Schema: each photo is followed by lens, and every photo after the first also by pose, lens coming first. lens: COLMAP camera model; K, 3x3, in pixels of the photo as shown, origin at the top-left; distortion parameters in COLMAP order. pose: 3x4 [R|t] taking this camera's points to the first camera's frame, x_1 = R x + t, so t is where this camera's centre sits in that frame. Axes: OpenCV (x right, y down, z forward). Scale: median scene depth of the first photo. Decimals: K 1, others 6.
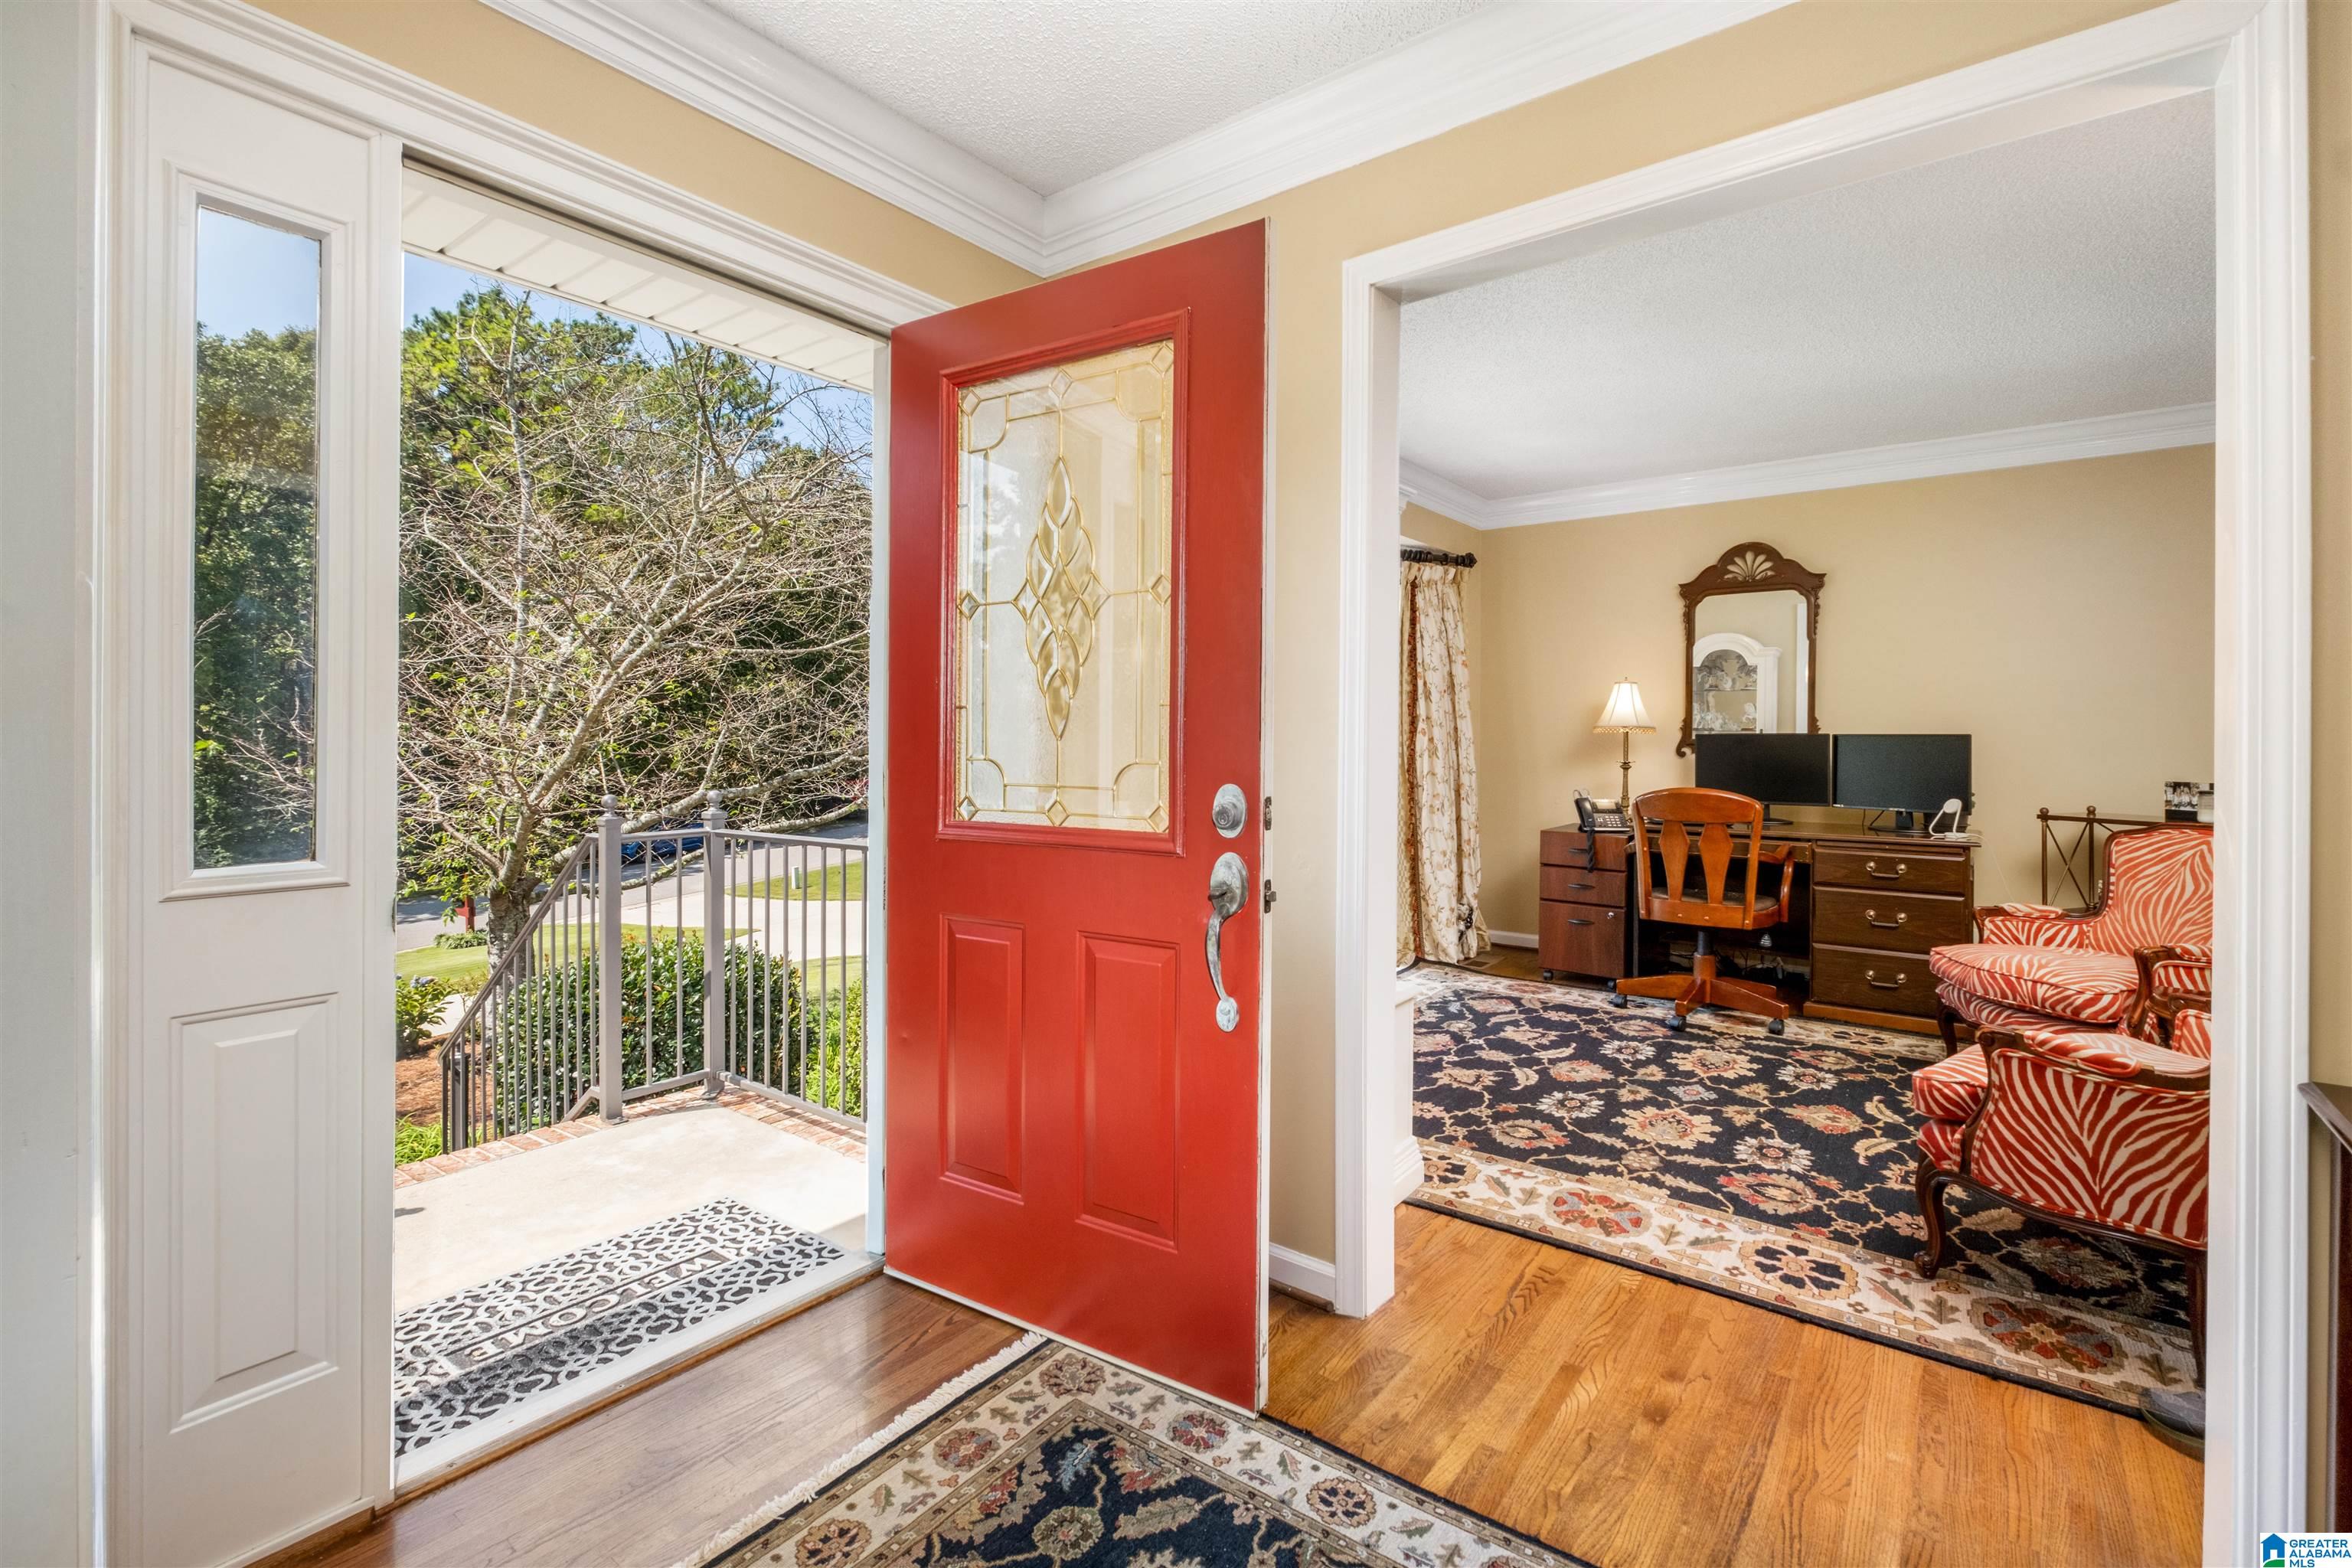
lens RADIAL K [[1036.0, 0, 1209.9], [0, 1036.0, 761.7], [0, 0, 1]] dist [0.001271, 0.000449]
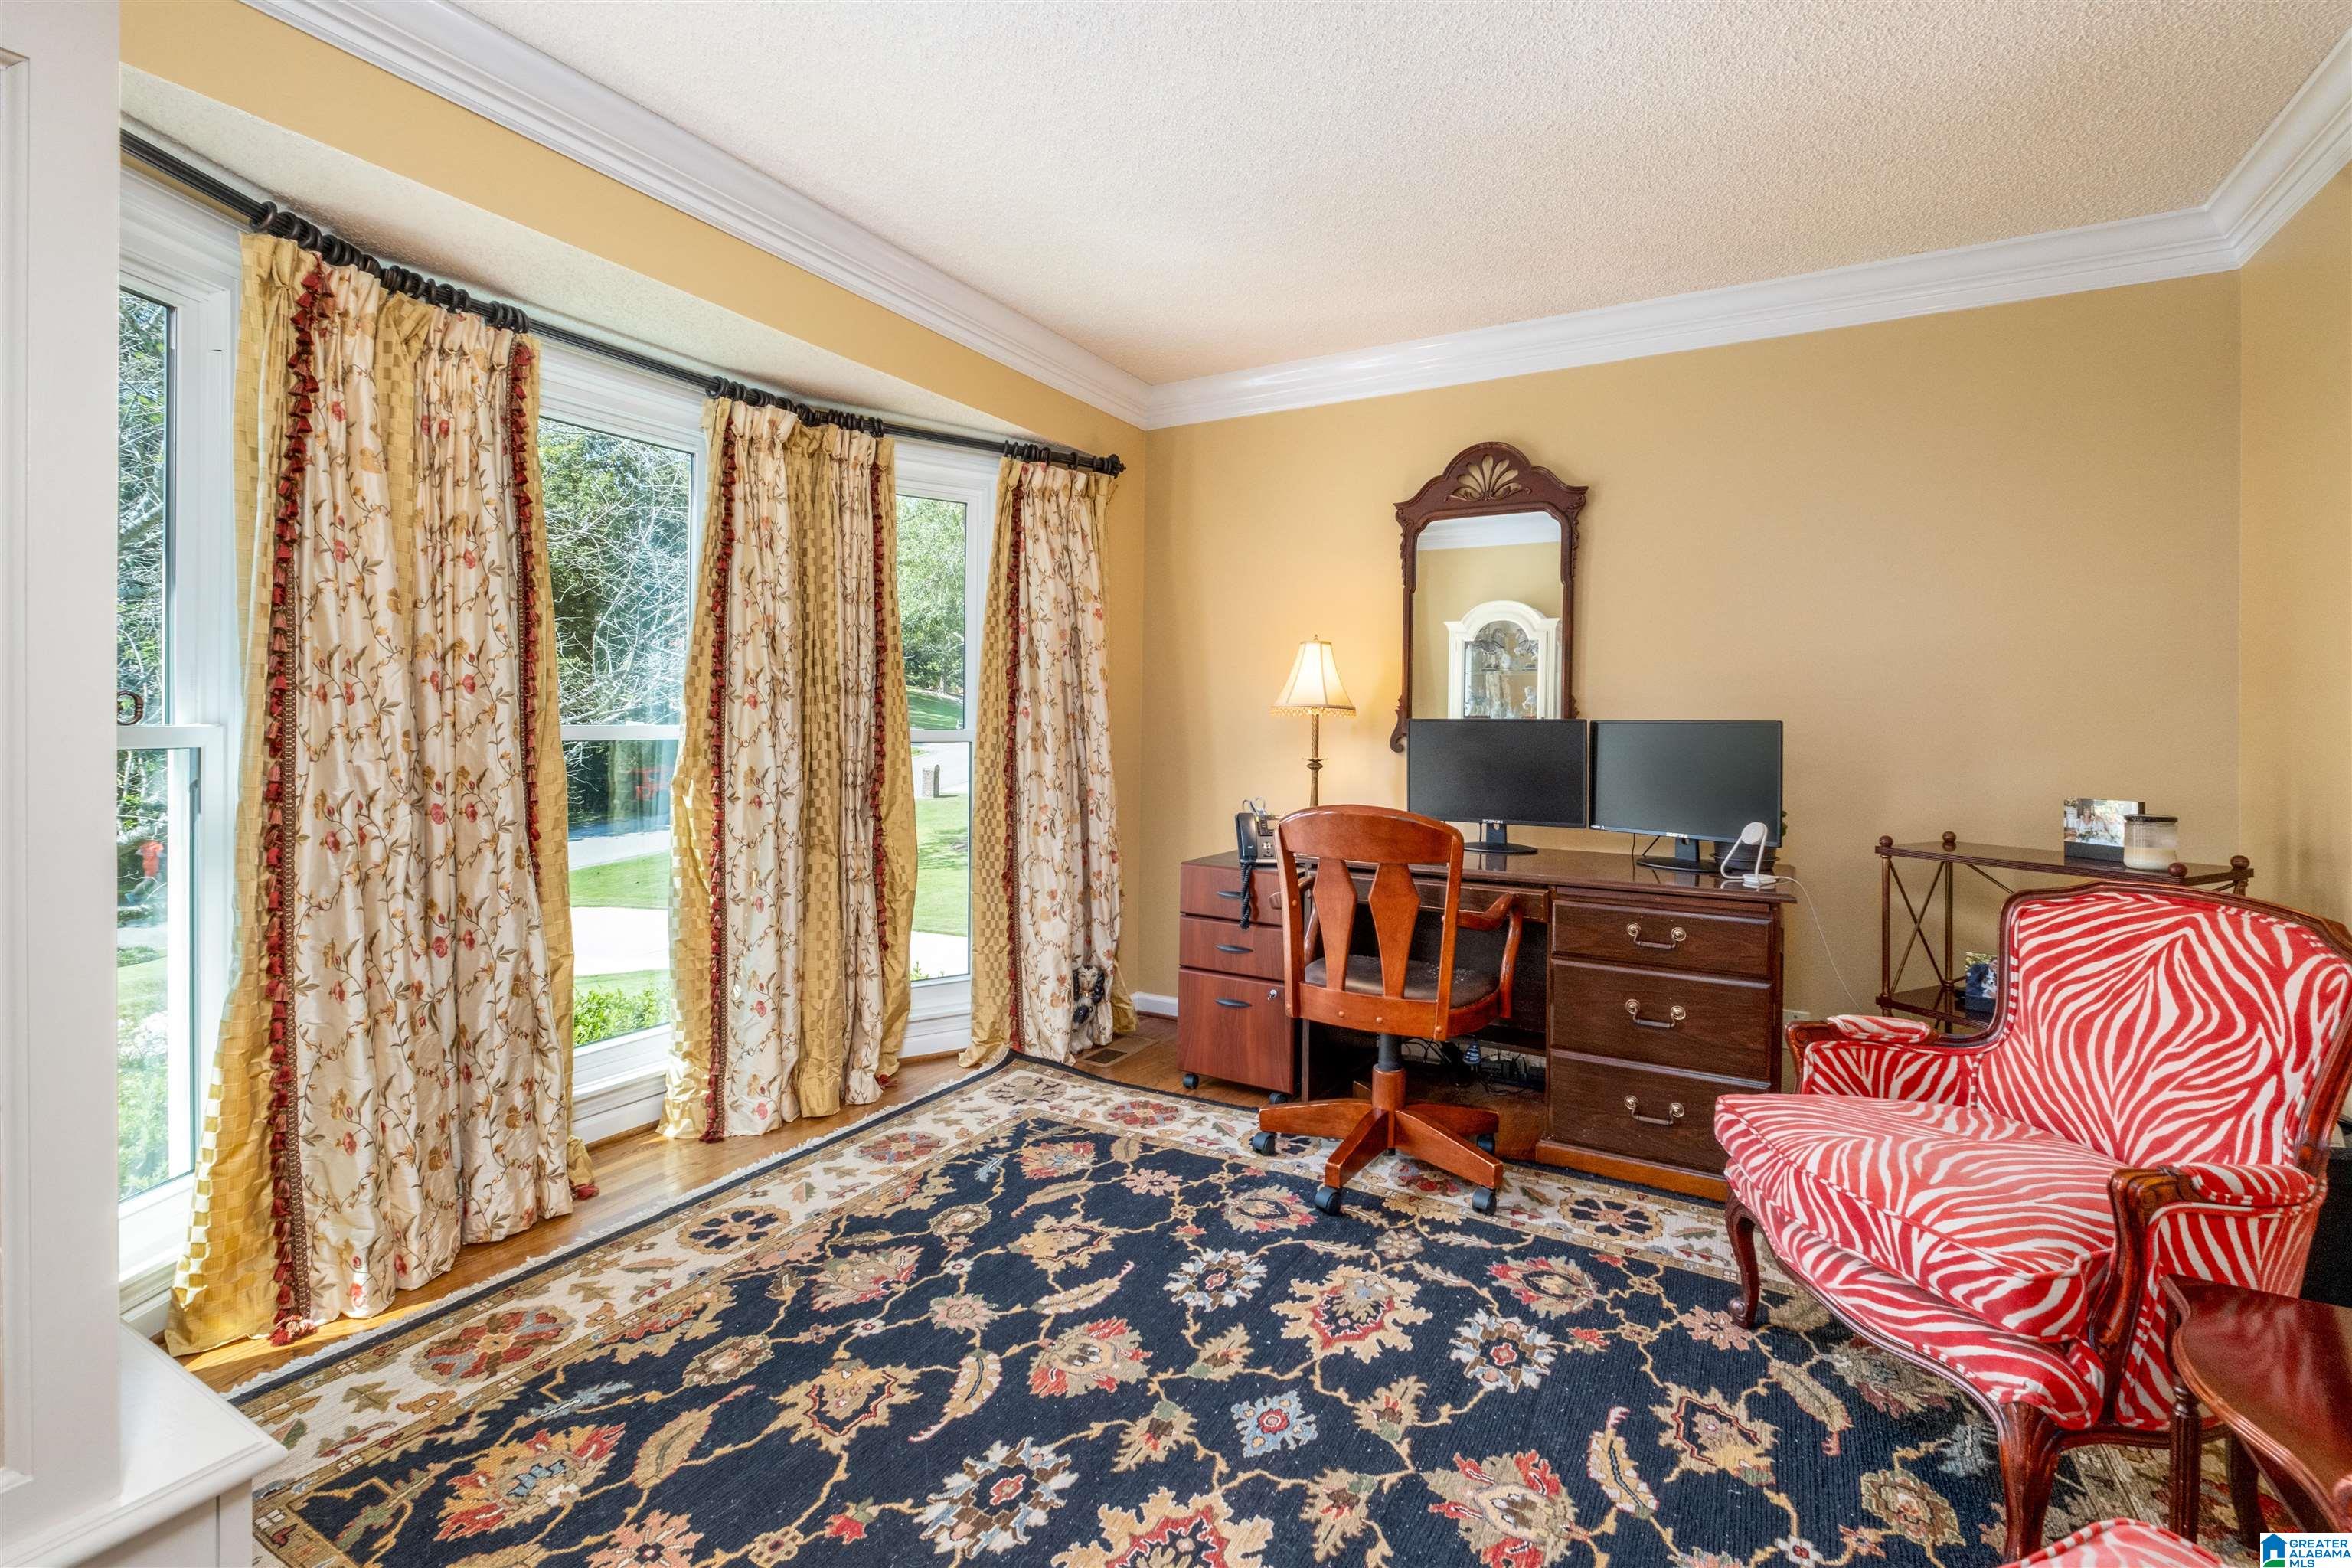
lens RADIAL K [[1036.0, 0, 1197.5], [0, 1036.0, 758.1], [0, 0, 1]] dist [0.001271, 0.000449]
pose [[0.991939, 0.003259, 0.126677, 0.357406], [-0.004278, 0.999961, 0.007774, -0.007765], [-0.126647, -0.008253, 0.991914, 0.497721]]
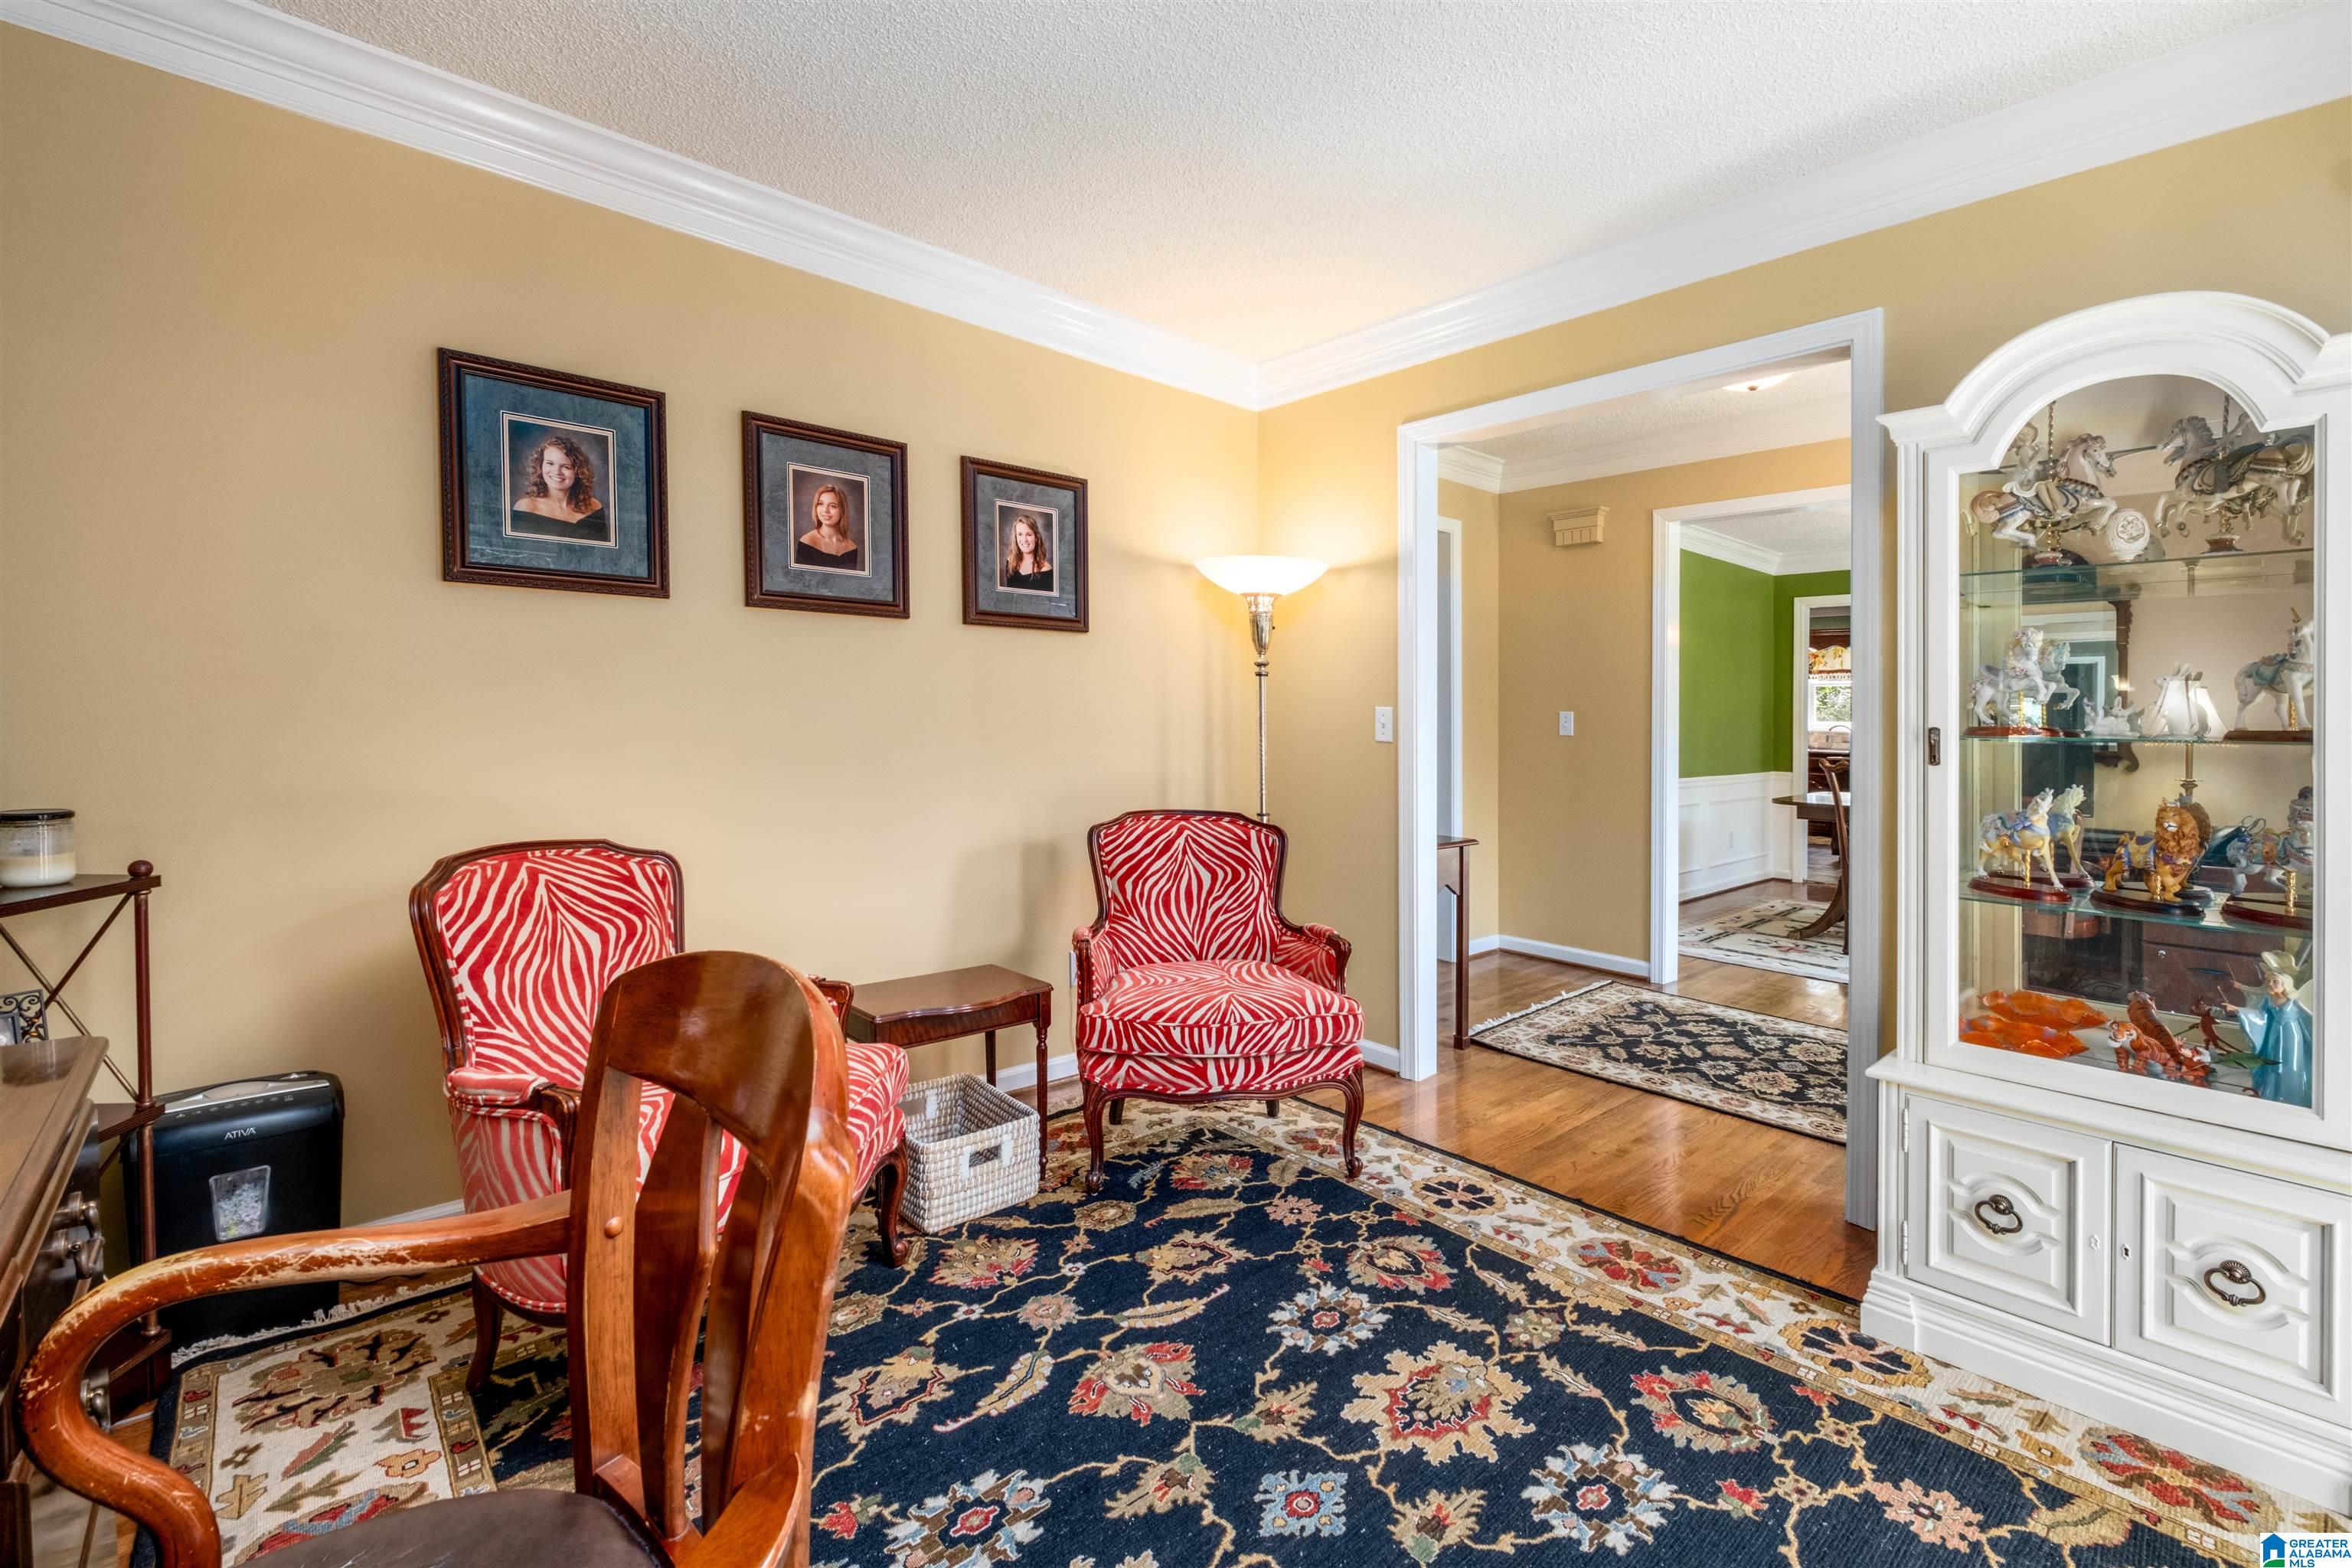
lens RADIAL K [[1036.0, 0, 1218.0], [0, 1036.0, 695.5], [0, 0, 1]] dist [0.001271, 0.000449]
pose [[-0.982996, -0.021020, 0.182421, 0.419082], [-0.019553, 0.999760, 0.009837, -0.036570], [-0.182584, 0.006103, -0.983171, 1.424676]]
